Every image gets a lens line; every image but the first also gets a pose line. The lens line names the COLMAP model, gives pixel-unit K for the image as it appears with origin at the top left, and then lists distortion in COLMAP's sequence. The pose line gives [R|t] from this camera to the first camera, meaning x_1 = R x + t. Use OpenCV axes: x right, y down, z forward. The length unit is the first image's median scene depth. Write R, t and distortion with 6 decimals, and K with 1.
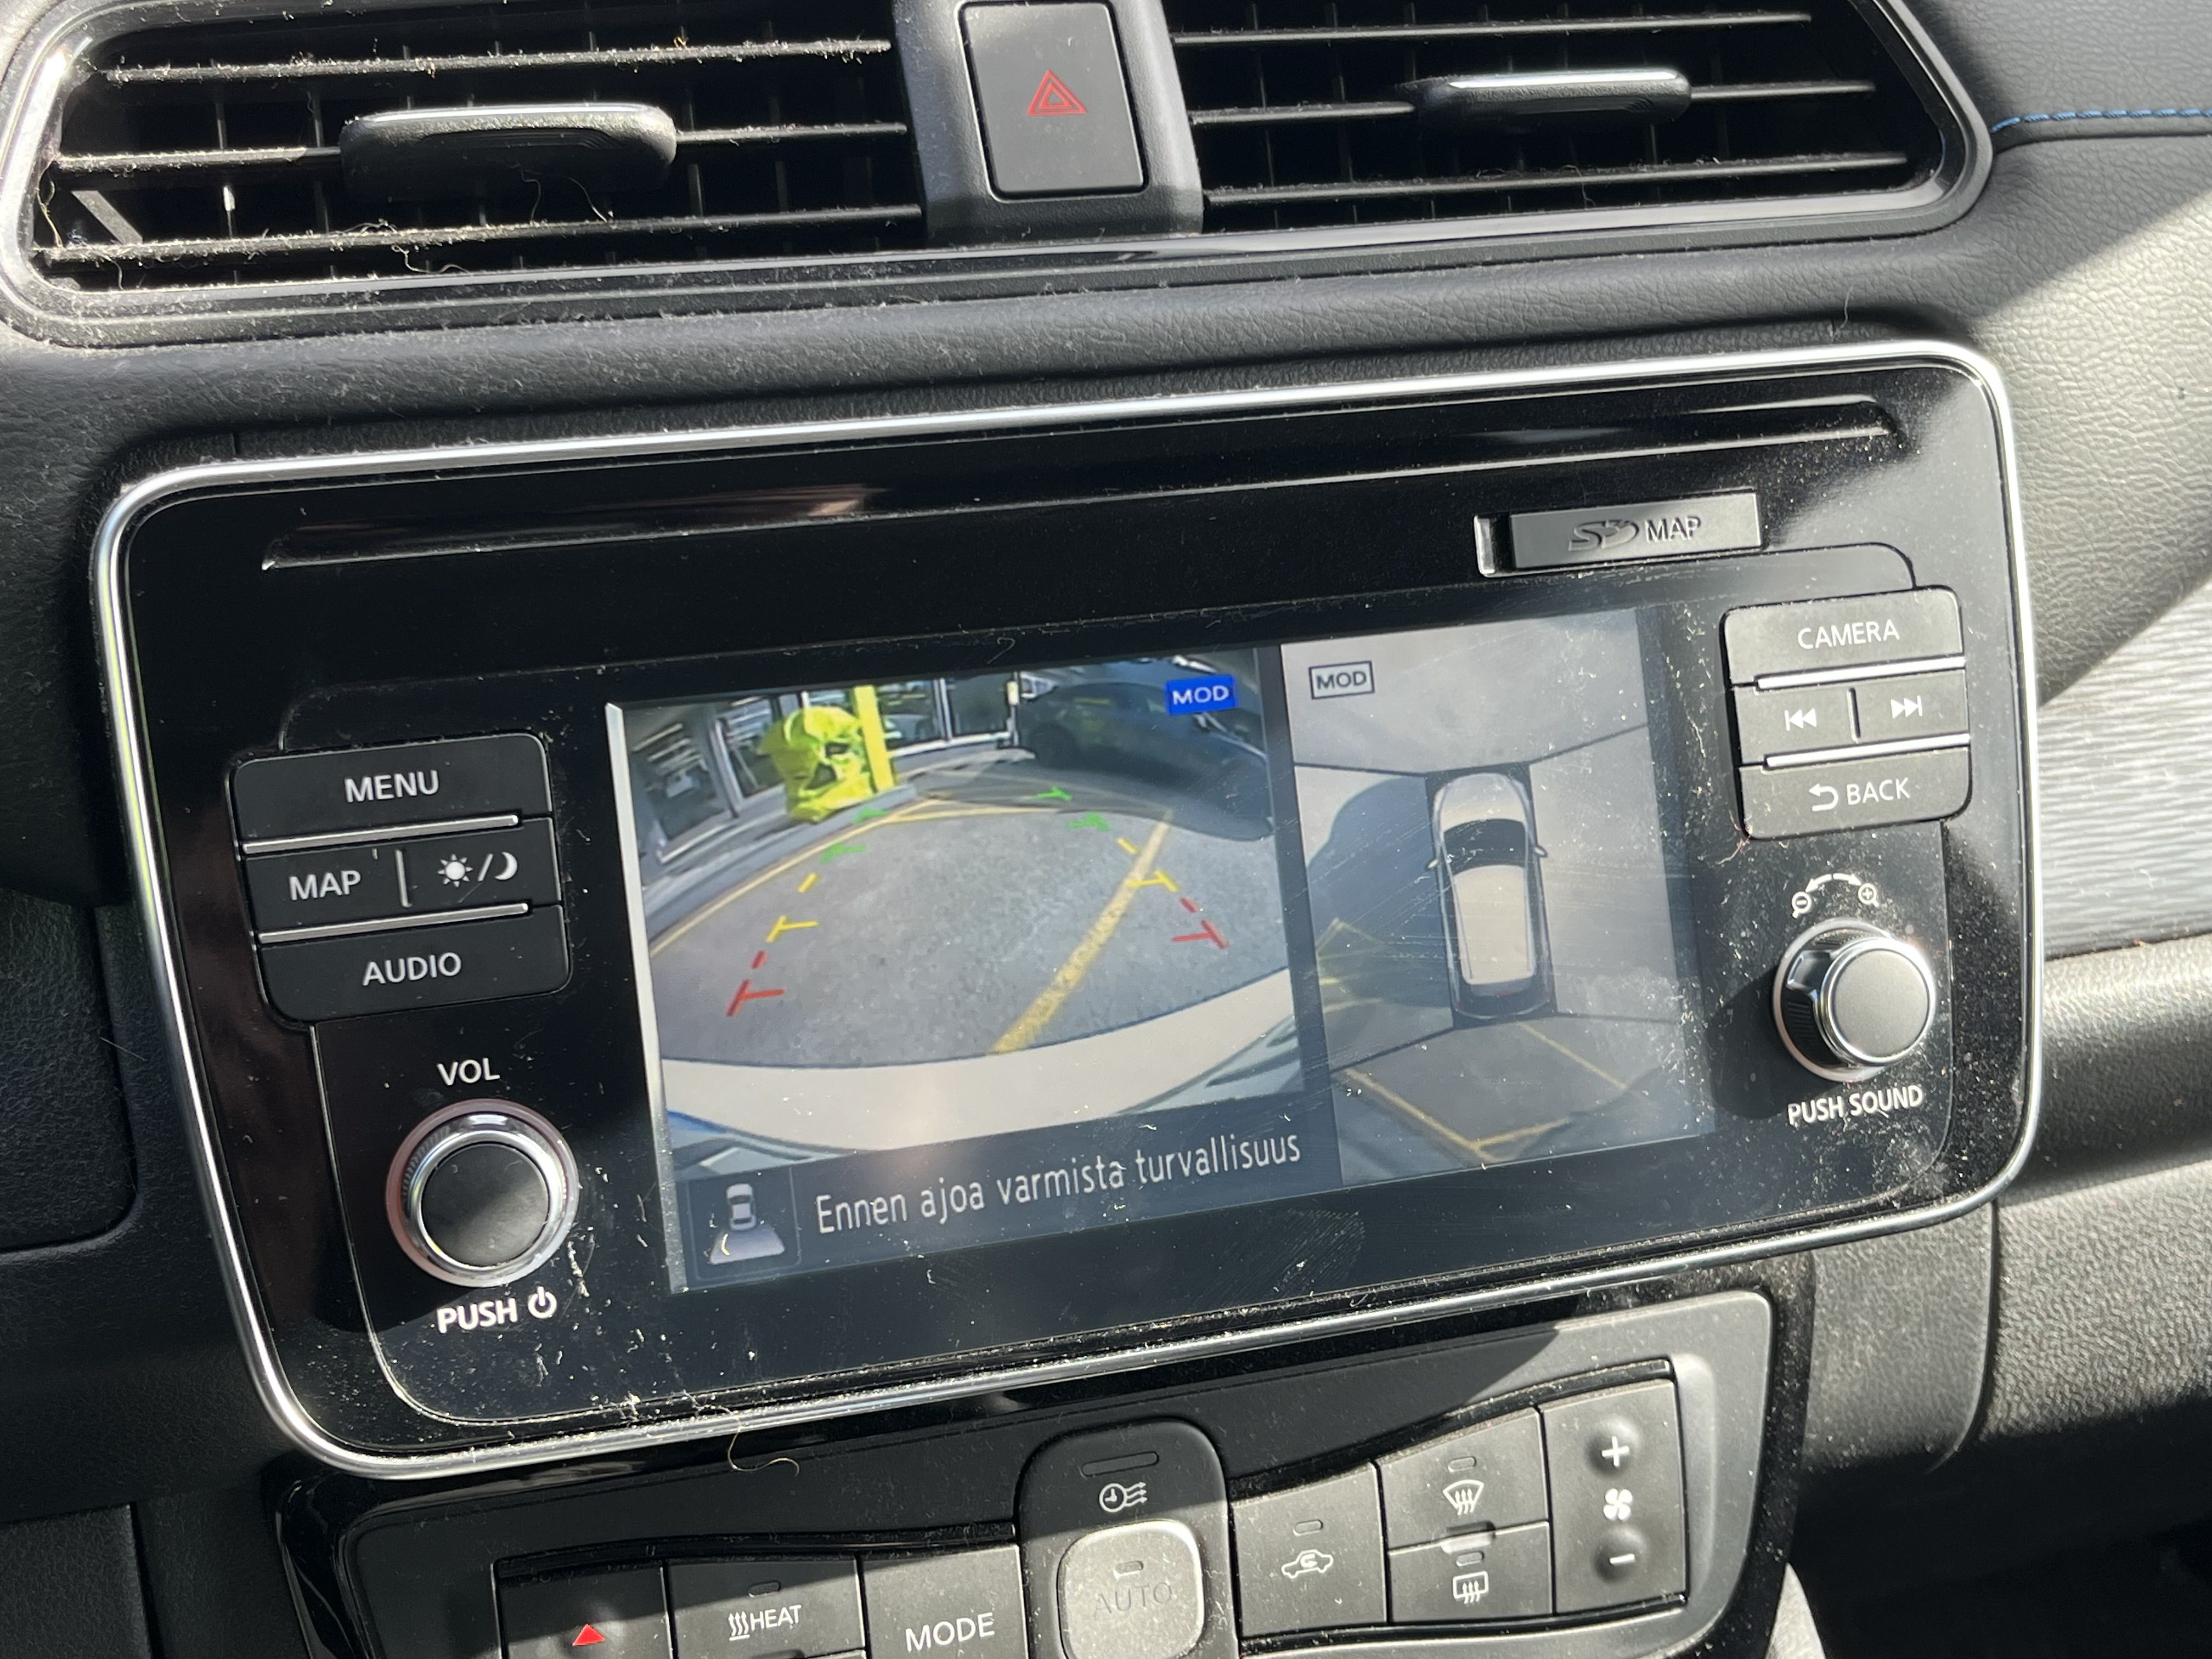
lens RADIAL K [[2662.6, 0, 1106.0], [0, 2662.6, 829.5], [0, 0, 1]] dist [0.099385, -0.503538]
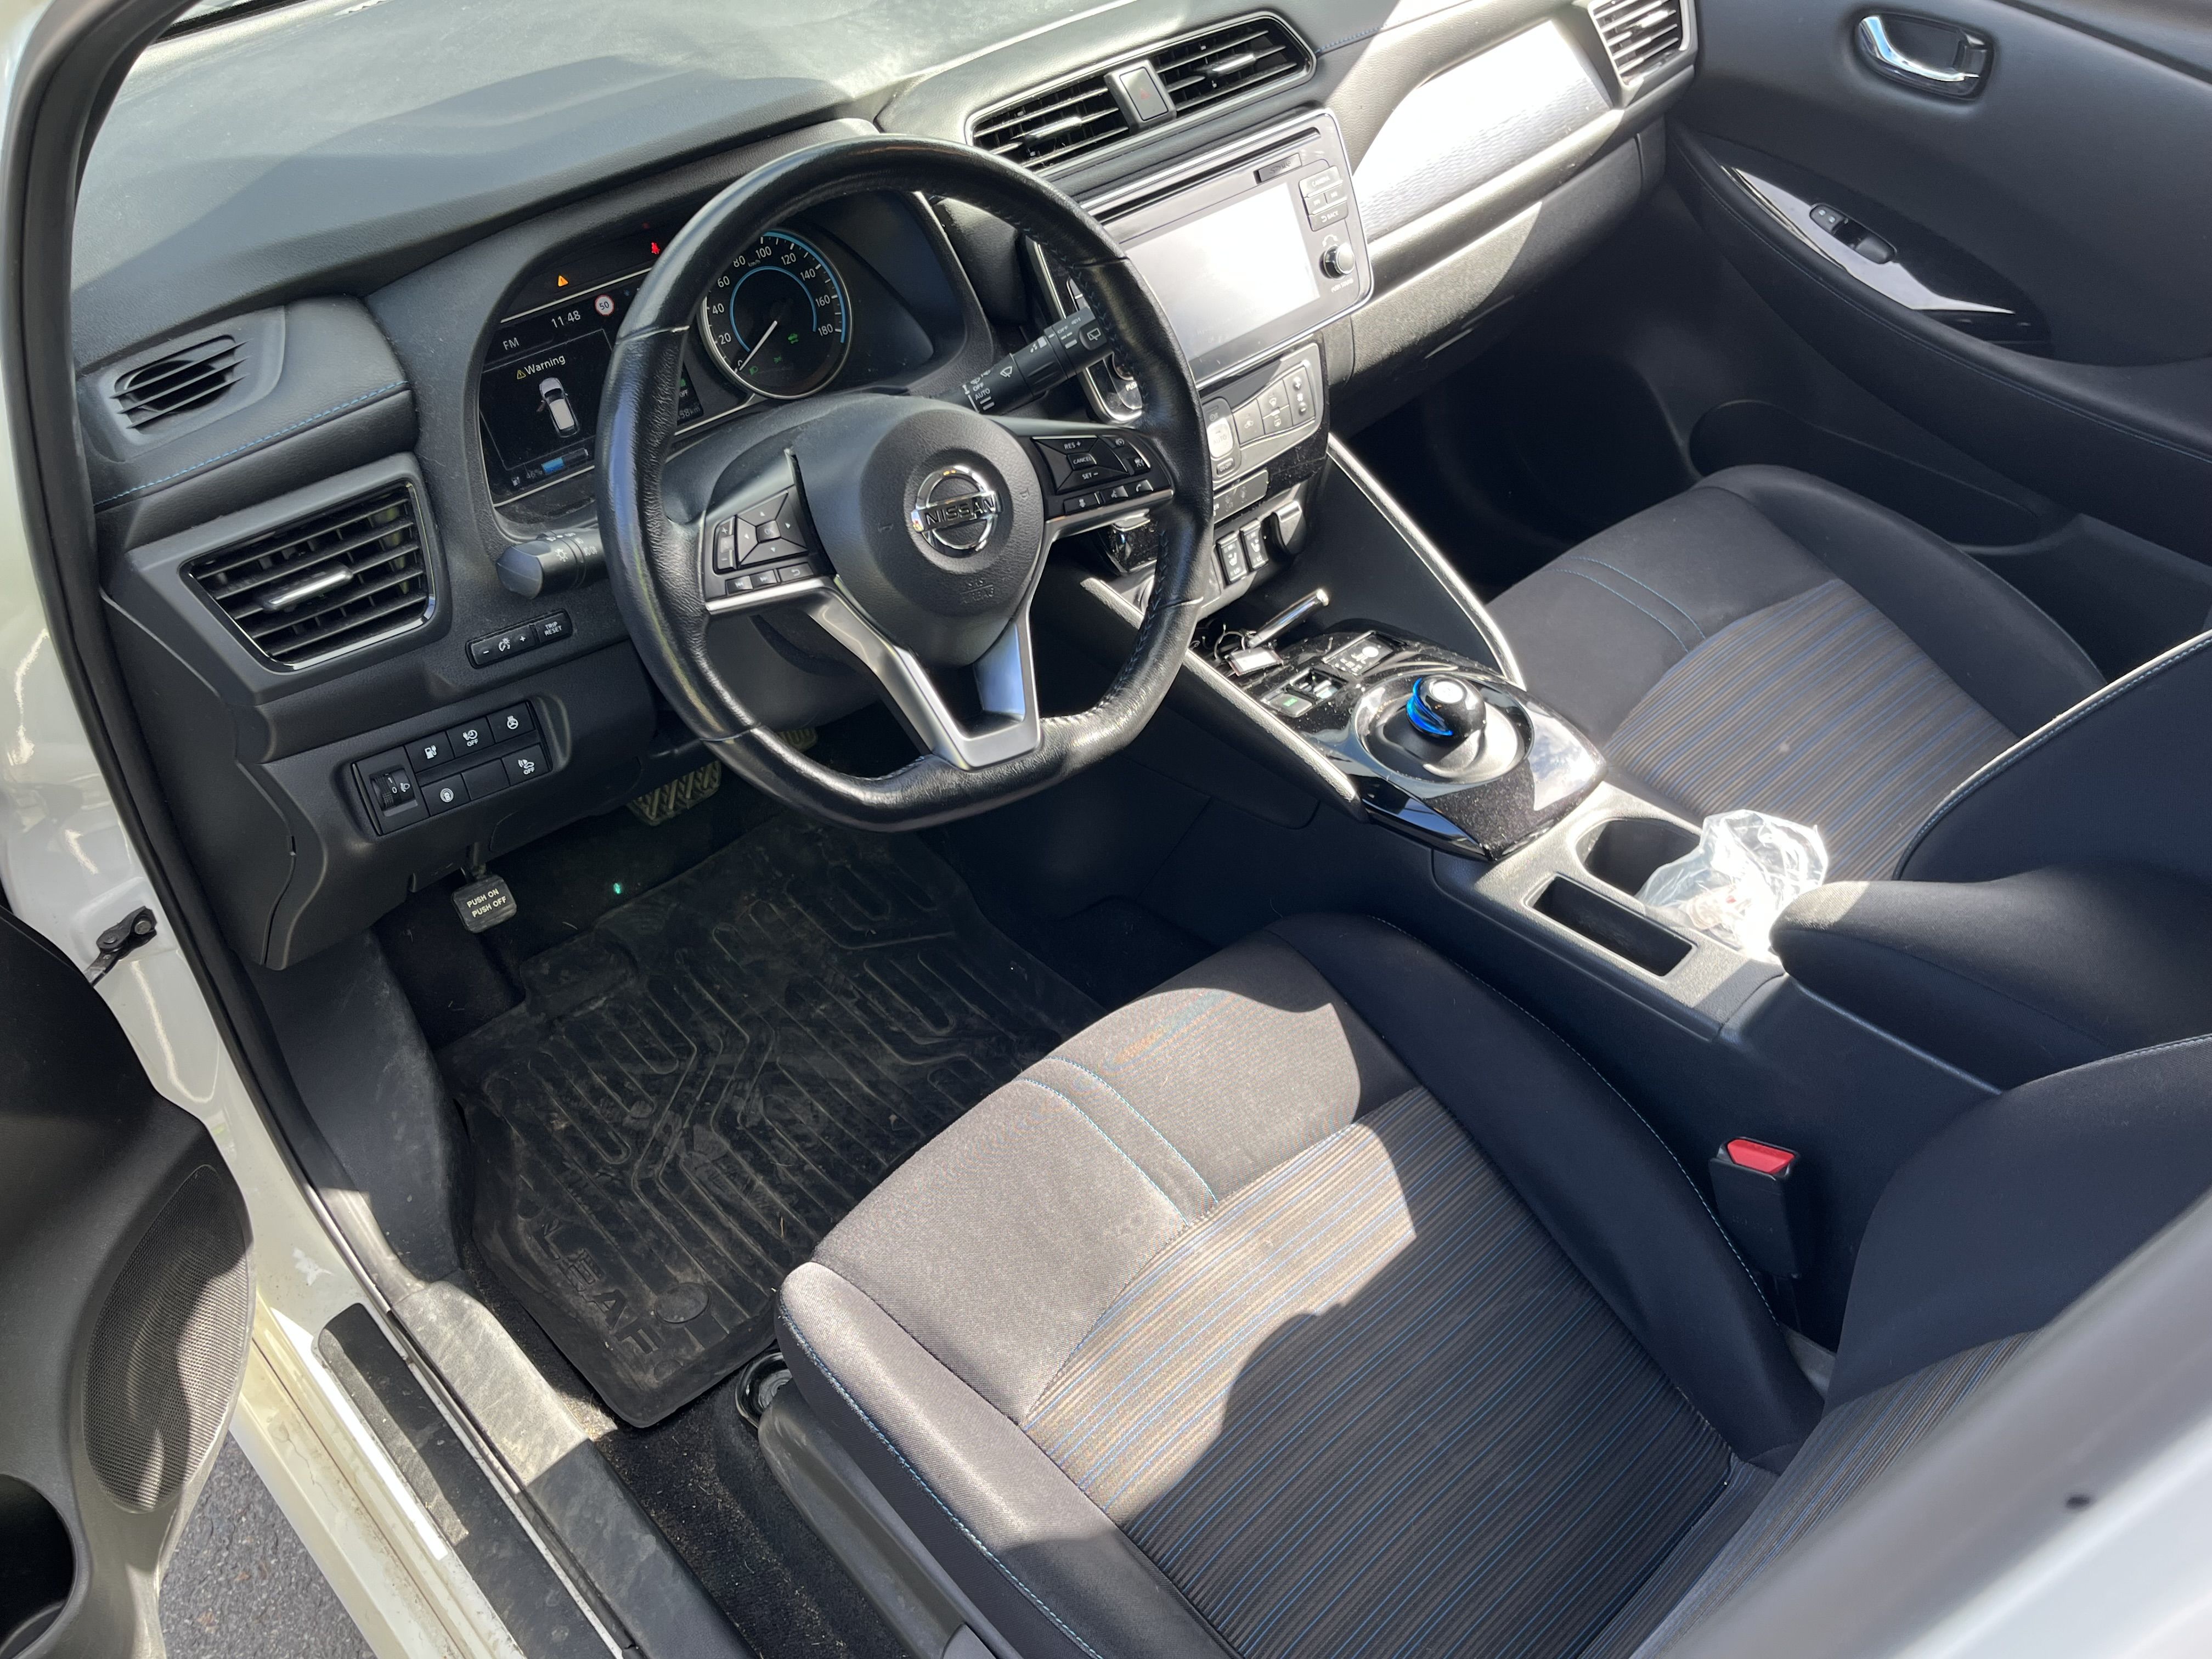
lens RADIAL K [[1817.9, 0, 1106.0], [0, 1817.9, 829.5], [0, 0, 1]] dist [0.030654, -0.132945]
pose [[0.888465, -0.326199, 0.322838, -1.447464], [0.234802, 0.927479, 0.290948, -0.037271], [-0.394332, -0.182694, 0.900625, -1.905176]]
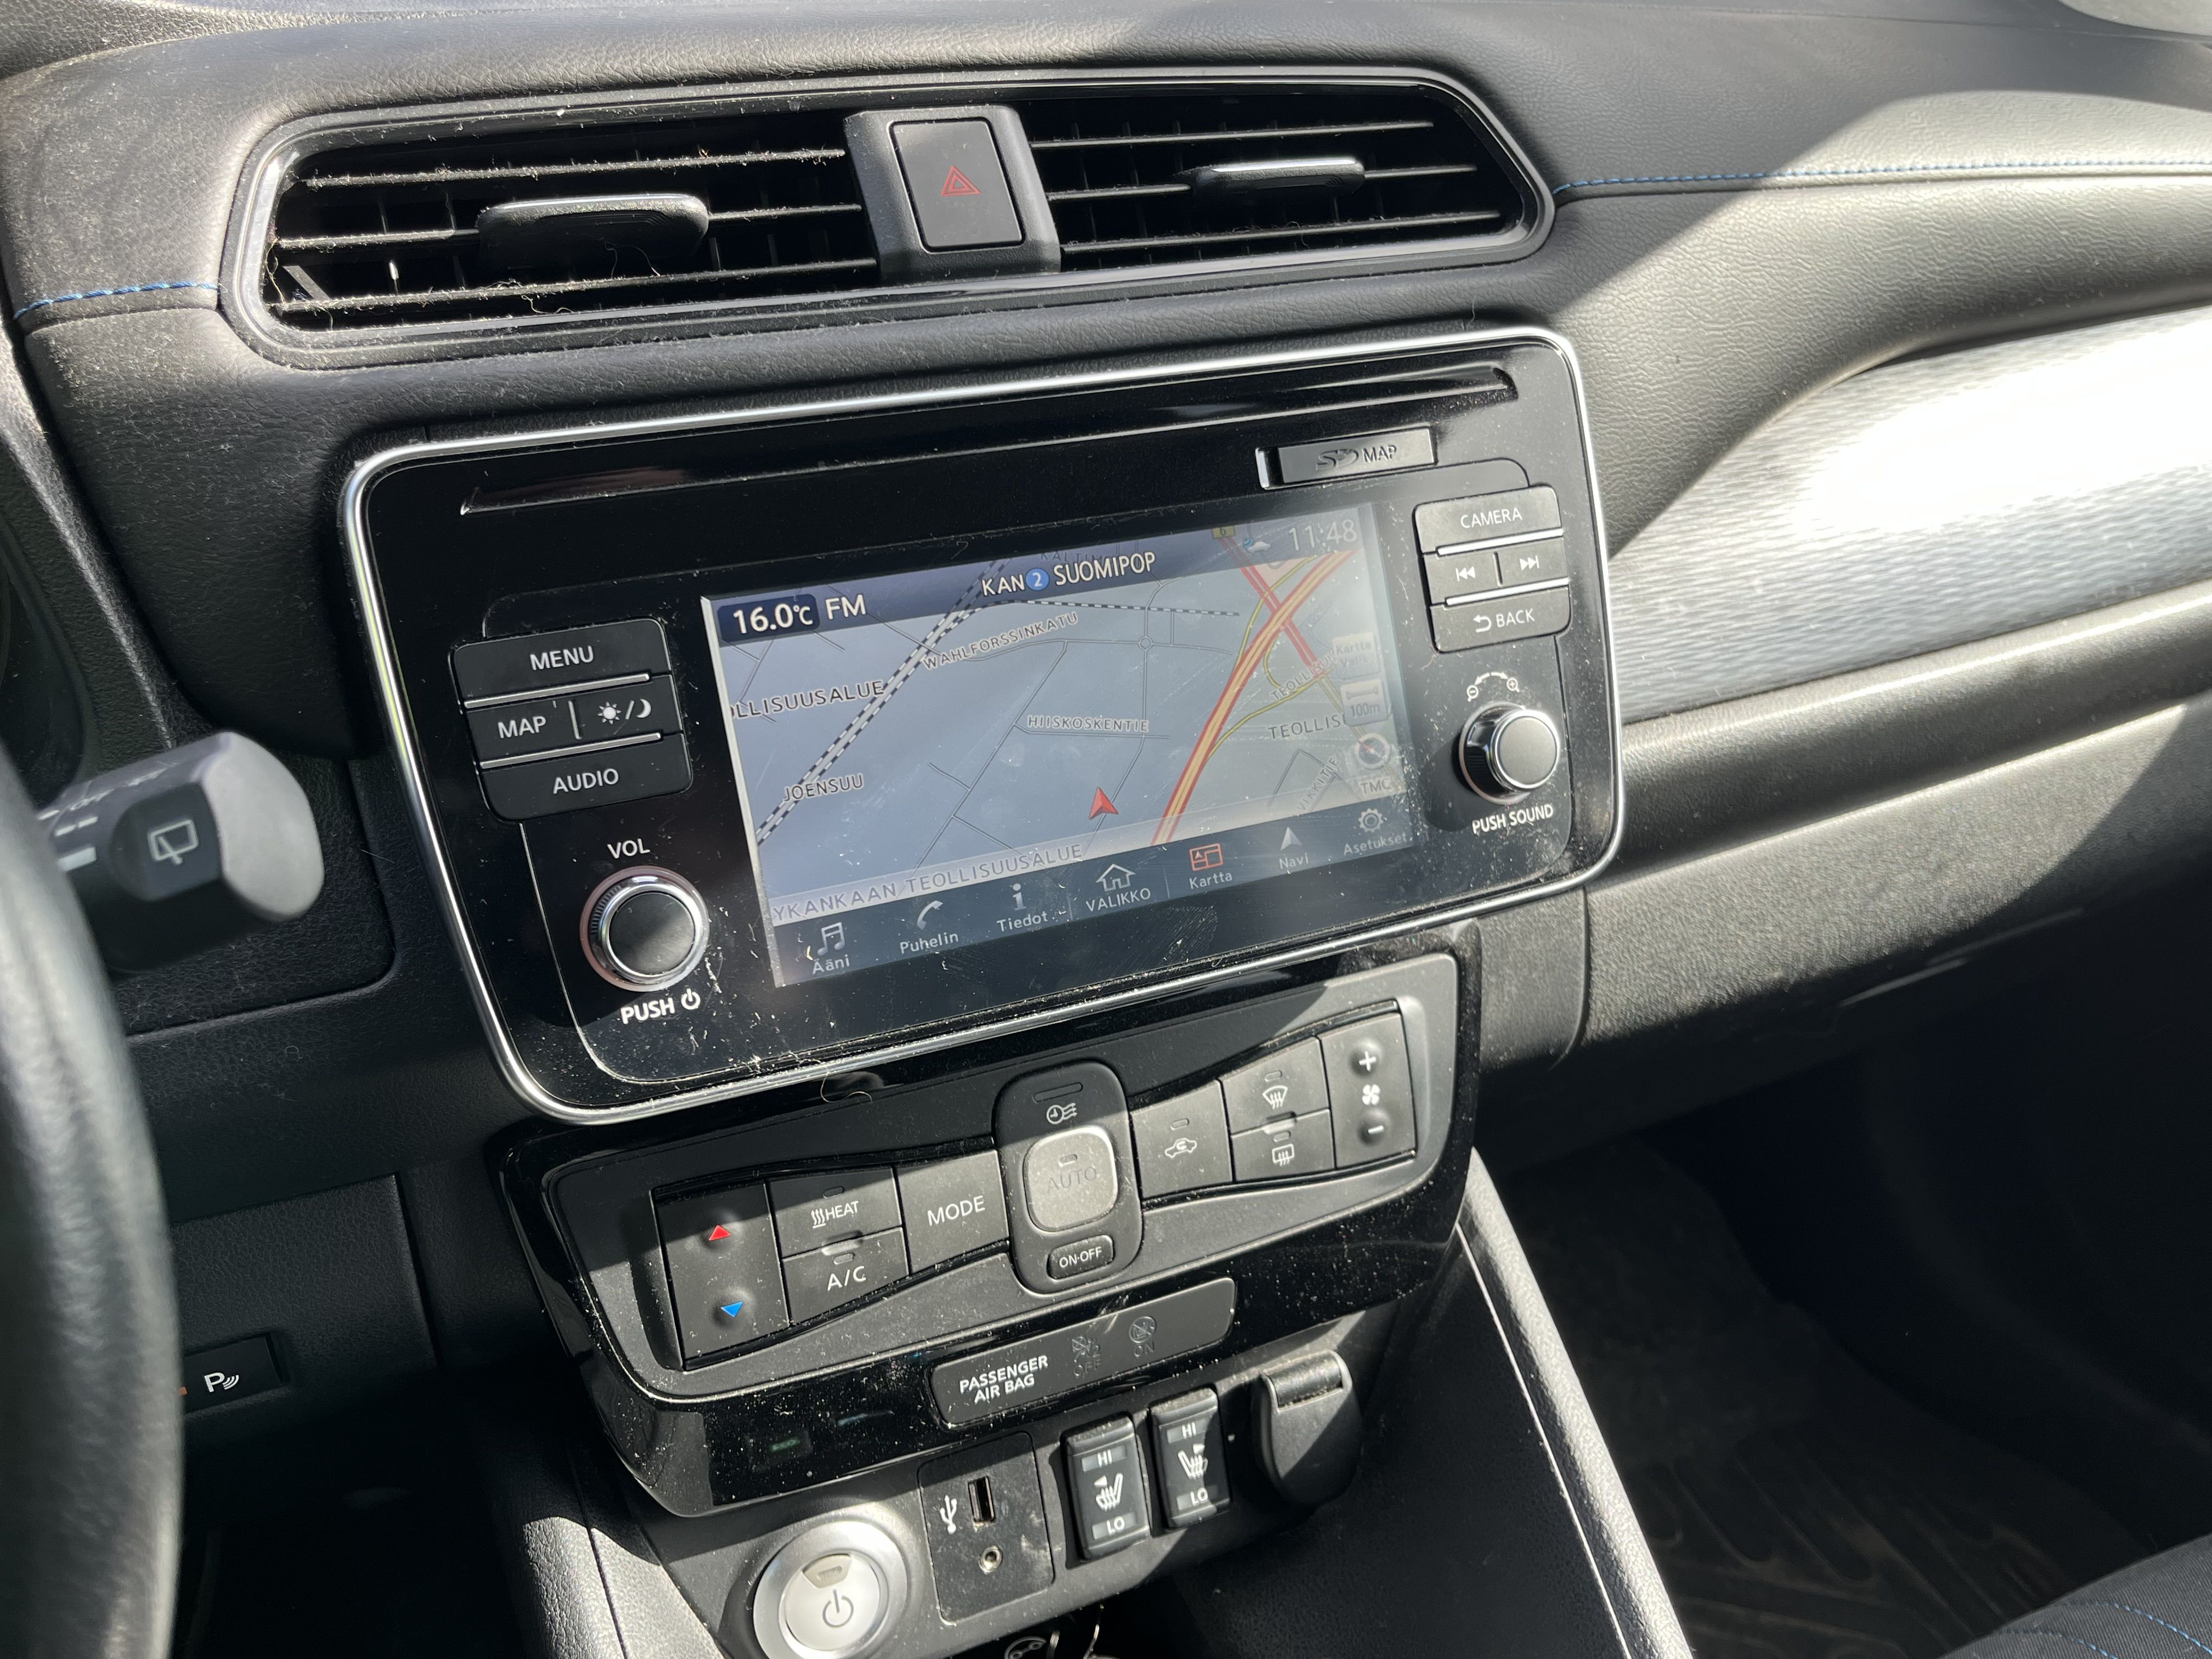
lens RADIAL K [[1817.9, 0, 1106.0], [0, 1817.9, 829.5], [0, 0, 1]] dist [0.030654, -0.132945]
pose [[0.990310, -0.072421, 0.118492, -0.084737], [0.068362, 0.996938, 0.037973, 0.053376], [-0.120879, -0.029505, 0.992229, -0.030759]]
